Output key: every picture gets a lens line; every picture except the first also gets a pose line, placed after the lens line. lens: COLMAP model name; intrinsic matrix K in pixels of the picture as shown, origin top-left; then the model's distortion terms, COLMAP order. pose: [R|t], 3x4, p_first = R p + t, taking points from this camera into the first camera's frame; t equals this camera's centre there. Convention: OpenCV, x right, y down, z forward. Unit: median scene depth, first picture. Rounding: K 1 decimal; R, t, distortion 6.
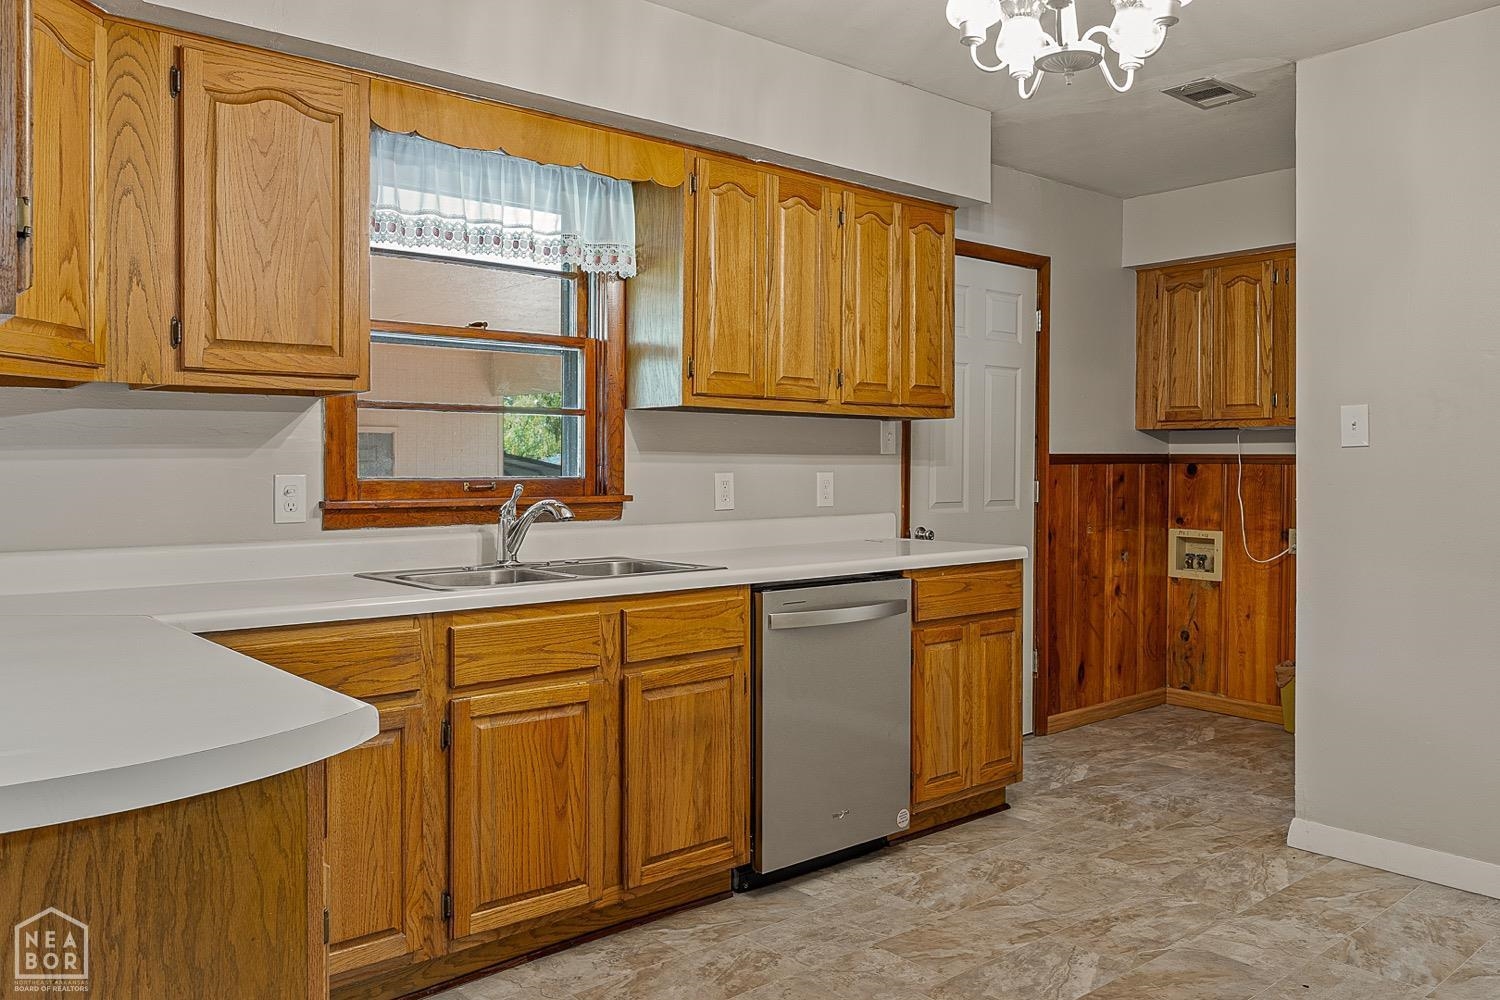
lens RADIAL K [[1133.2, 0, 749.1], [0, 1133.2, 433.2], [0, 0, 1]] dist [0.000567, -0.000781]
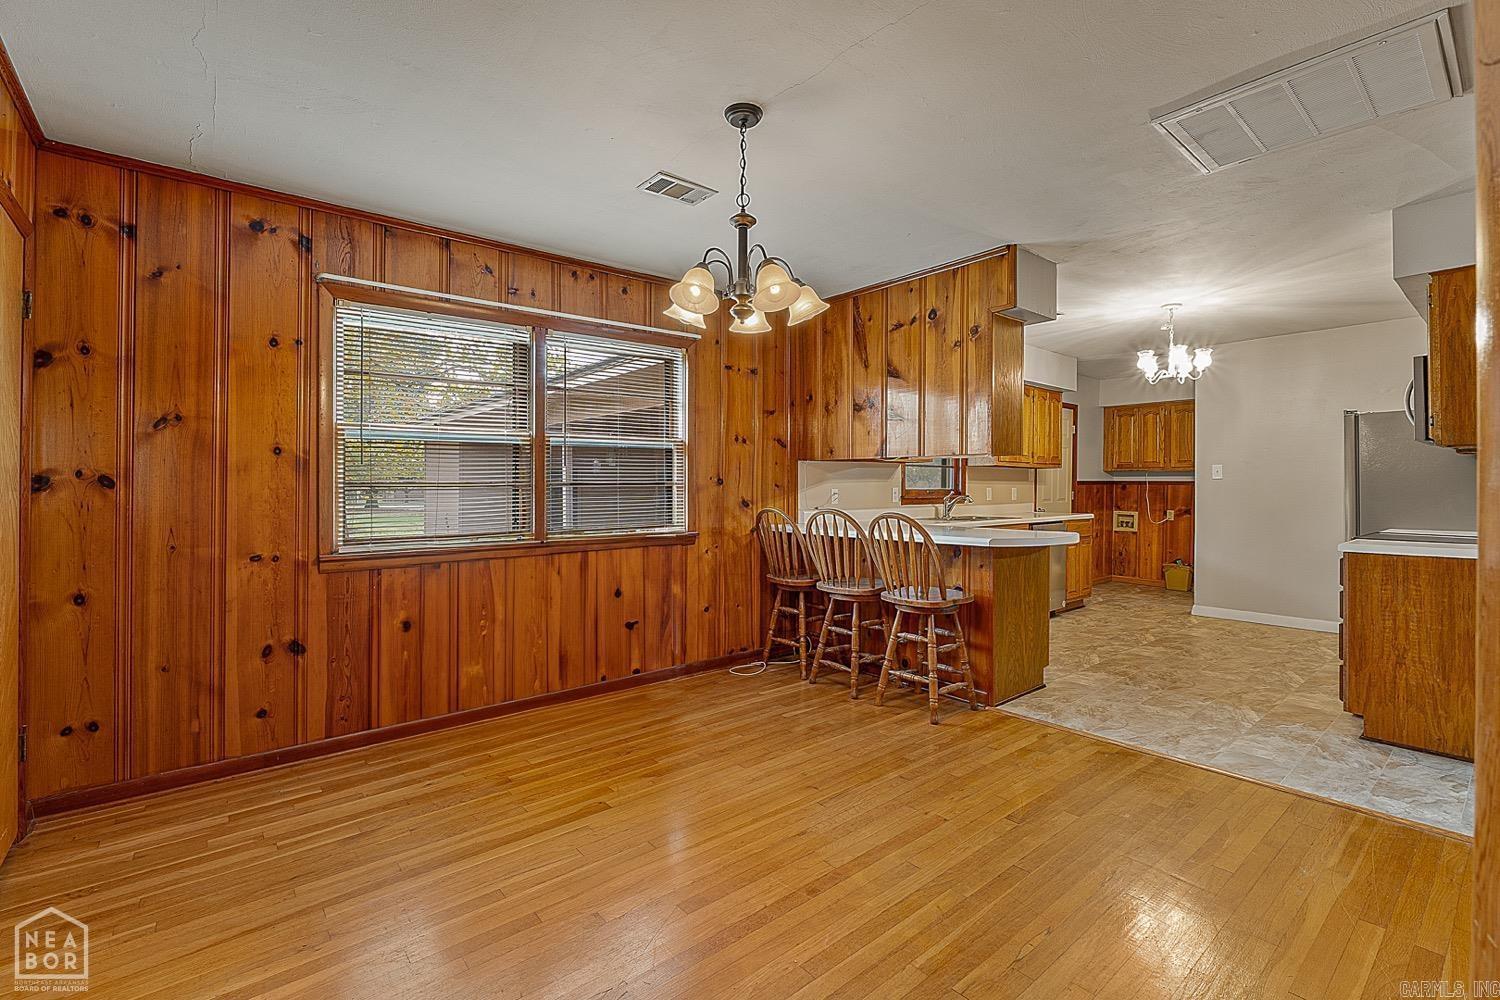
lens RADIAL K [[679.2, 0, 738.8], [0, 679.2, 475.7], [0, 0, 1]] dist [-0.013240, 0.000585]
pose [[0.999974, -0.000087, -0.007201, -0.809358], [0.000170, 0.999934, 0.011512, -0.018706], [0.007199, -0.011512, 0.999908, -0.892825]]
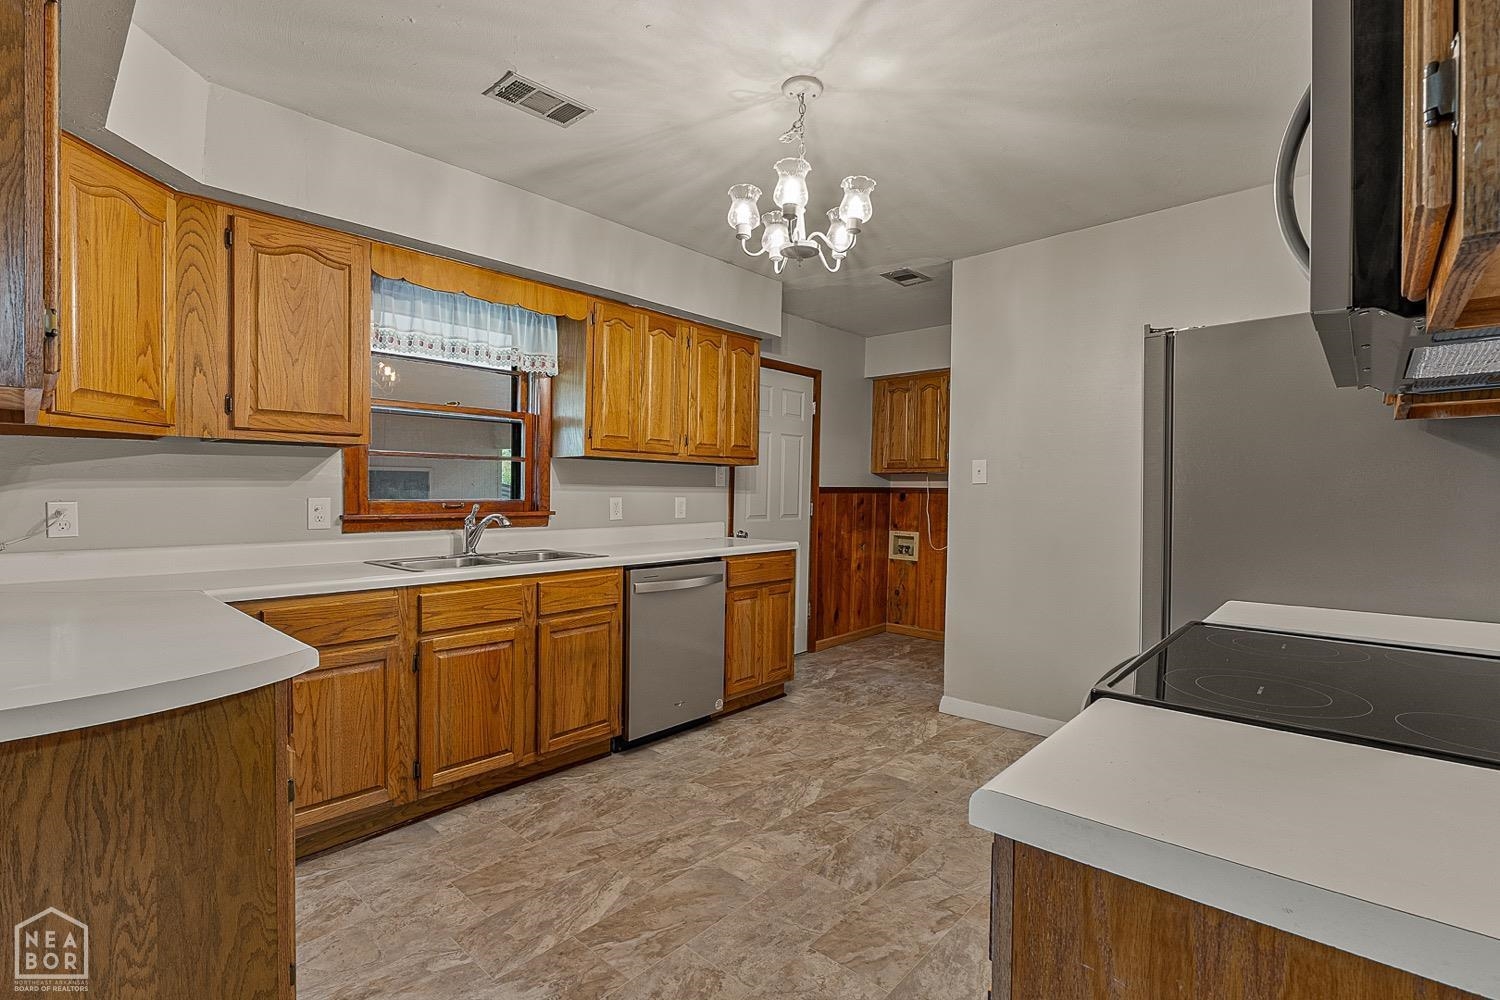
lens RADIAL K [[679.2, 0, 756.6], [0, 679.2, 488.1], [0, 0, 1]] dist [-0.013240, 0.000585]
pose [[0.991605, 0.005452, 0.129186, 0.066810], [-0.008235, 0.999745, 0.021024, -0.000875], [-0.129038, -0.021912, 0.991397, 0.007933]]
